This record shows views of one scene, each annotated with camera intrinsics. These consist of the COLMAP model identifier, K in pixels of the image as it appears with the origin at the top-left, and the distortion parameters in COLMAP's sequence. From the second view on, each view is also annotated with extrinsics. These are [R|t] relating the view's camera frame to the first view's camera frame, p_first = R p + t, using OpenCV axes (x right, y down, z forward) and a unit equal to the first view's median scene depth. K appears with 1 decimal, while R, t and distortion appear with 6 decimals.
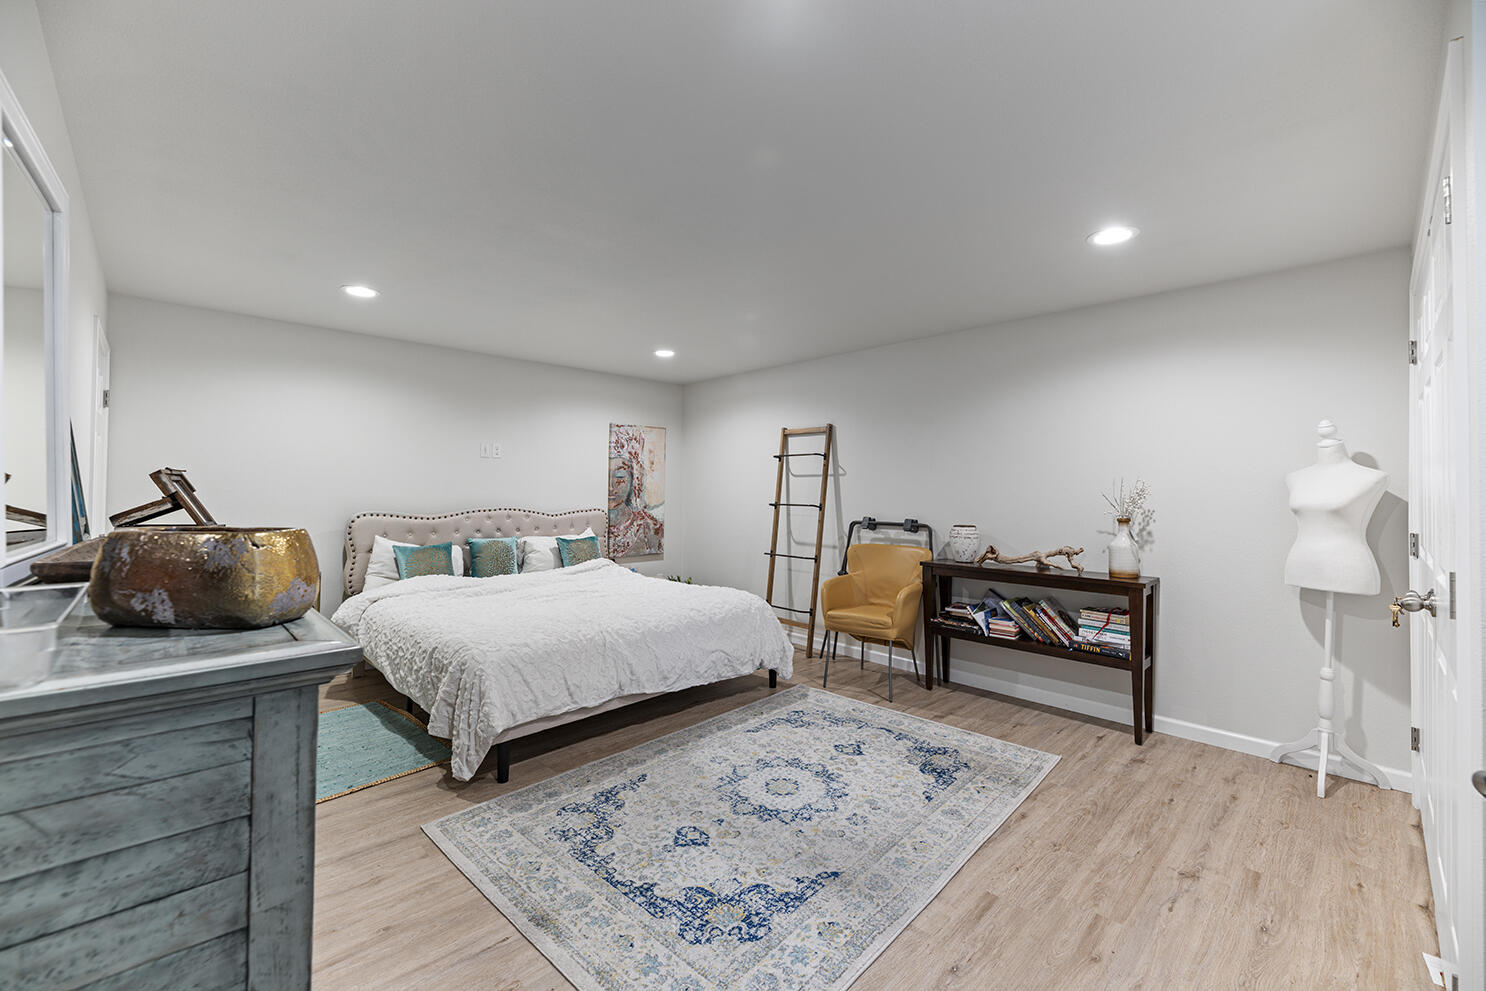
lens RADIAL K [[603.0, 0, 739.3], [0, 603.0, 492.2], [0, 0, 1]] dist [-0.000709, -0.000550]
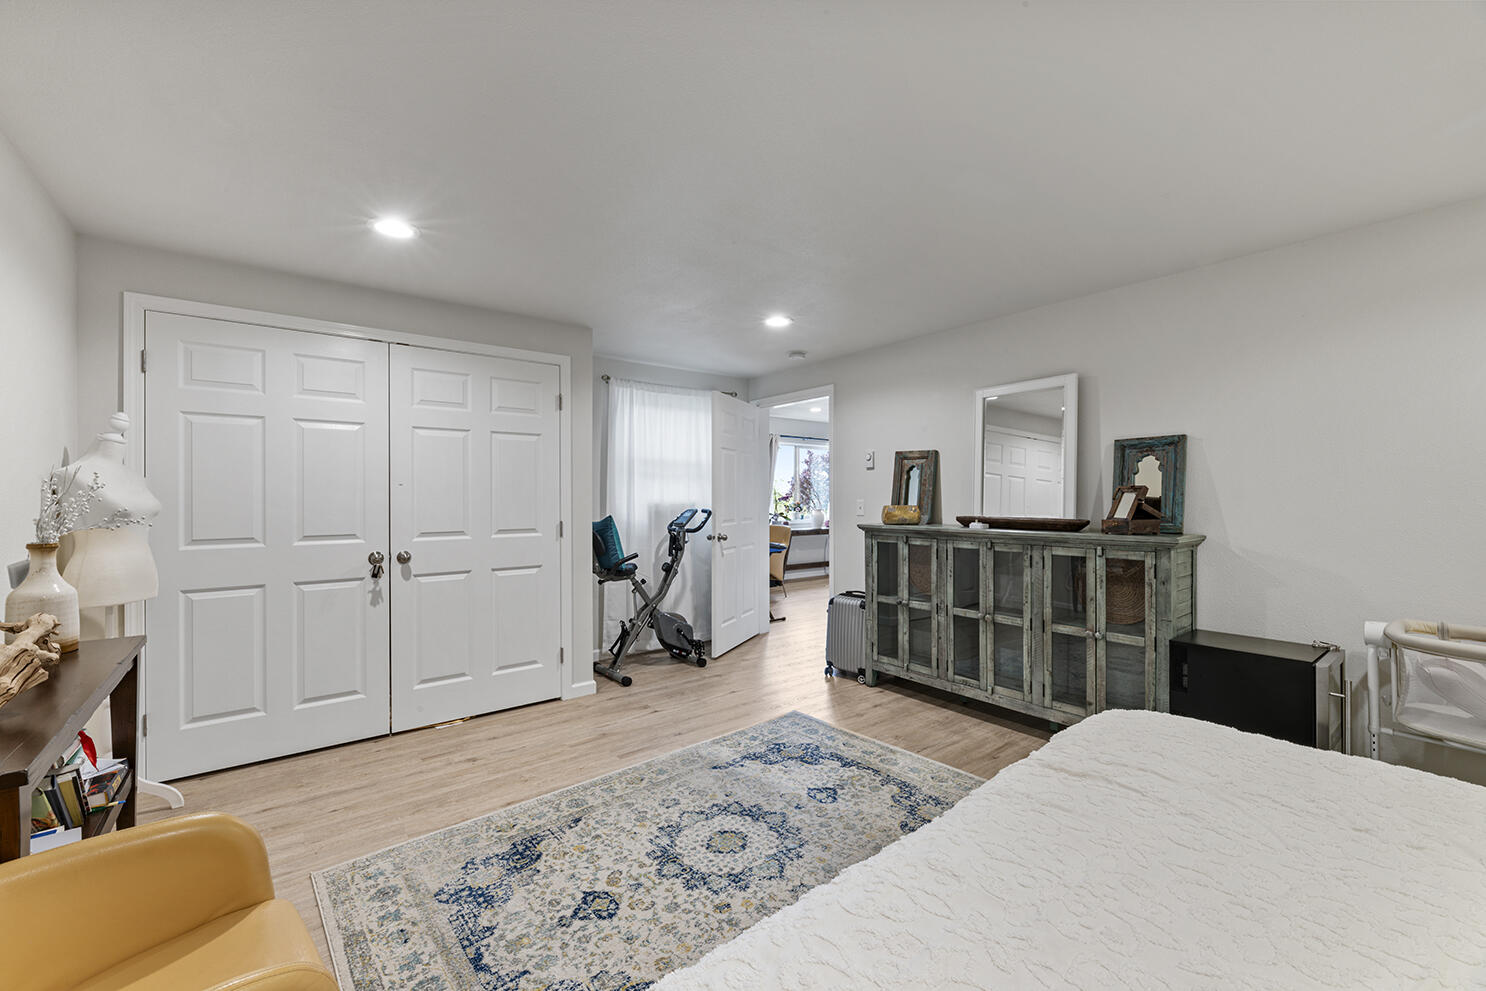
lens RADIAL K [[603.0, 0, 746.2], [0, 603.0, 494.8], [0, 0, 1]] dist [-0.000709, -0.000550]
pose [[-0.995342, -0.005273, 0.096259, -0.039535], [-0.005419, 0.999985, -0.001248, -0.002500], [-0.096251, -0.001764, -0.995356, 2.057177]]
